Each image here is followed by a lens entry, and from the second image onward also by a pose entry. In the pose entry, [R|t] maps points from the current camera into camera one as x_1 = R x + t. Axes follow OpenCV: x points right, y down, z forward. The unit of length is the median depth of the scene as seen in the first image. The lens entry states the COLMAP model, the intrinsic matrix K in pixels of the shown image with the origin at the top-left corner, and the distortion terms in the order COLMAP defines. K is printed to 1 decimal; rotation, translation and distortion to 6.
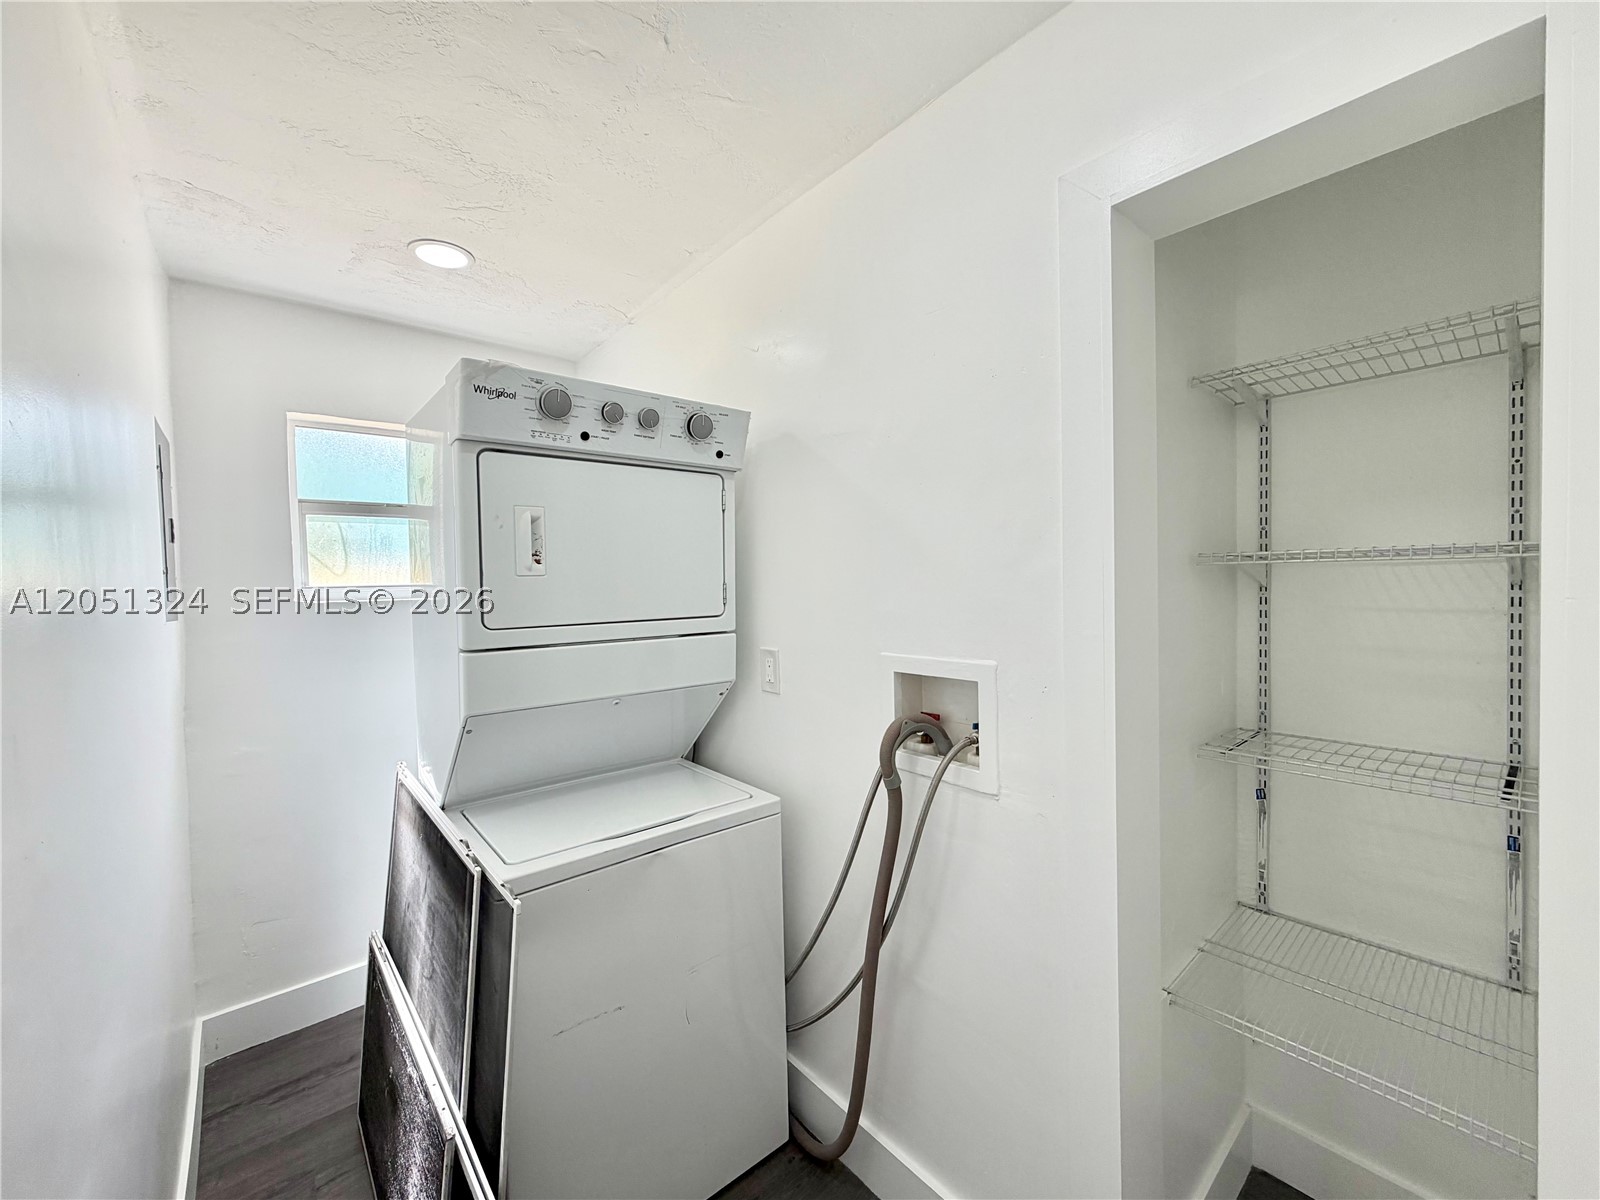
lens RADIAL K [[638.6, 0, 798.8], [0, 638.6, 597.4], [0, 0, 1]] dist [-0.000505, 0.000844]
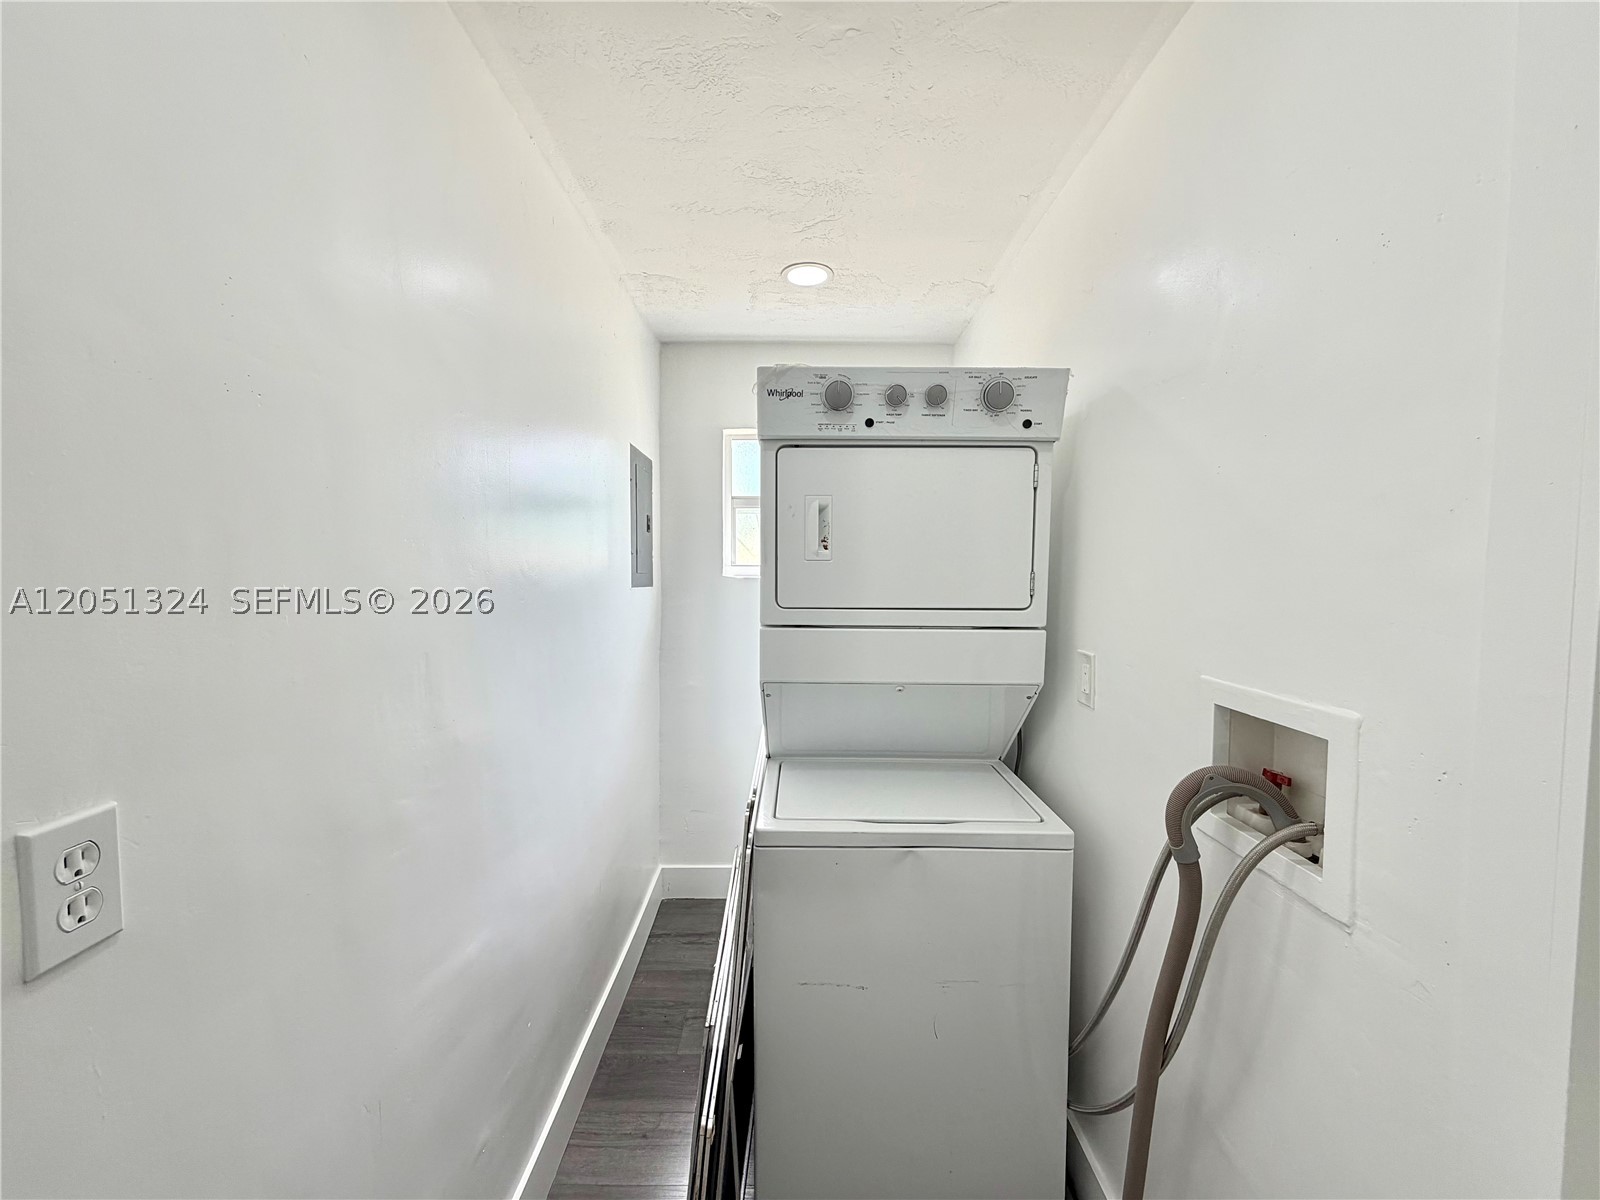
lens RADIAL K [[638.6, 0, 799.5], [0, 638.6, 597.8], [0, 0, 1]] dist [-0.000505, 0.000844]
pose [[0.763487, 0.056376, -0.643358, 0.229789], [-0.037390, 0.998370, 0.043114, -0.014619], [0.644741, -0.008862, 0.764350, 0.143240]]
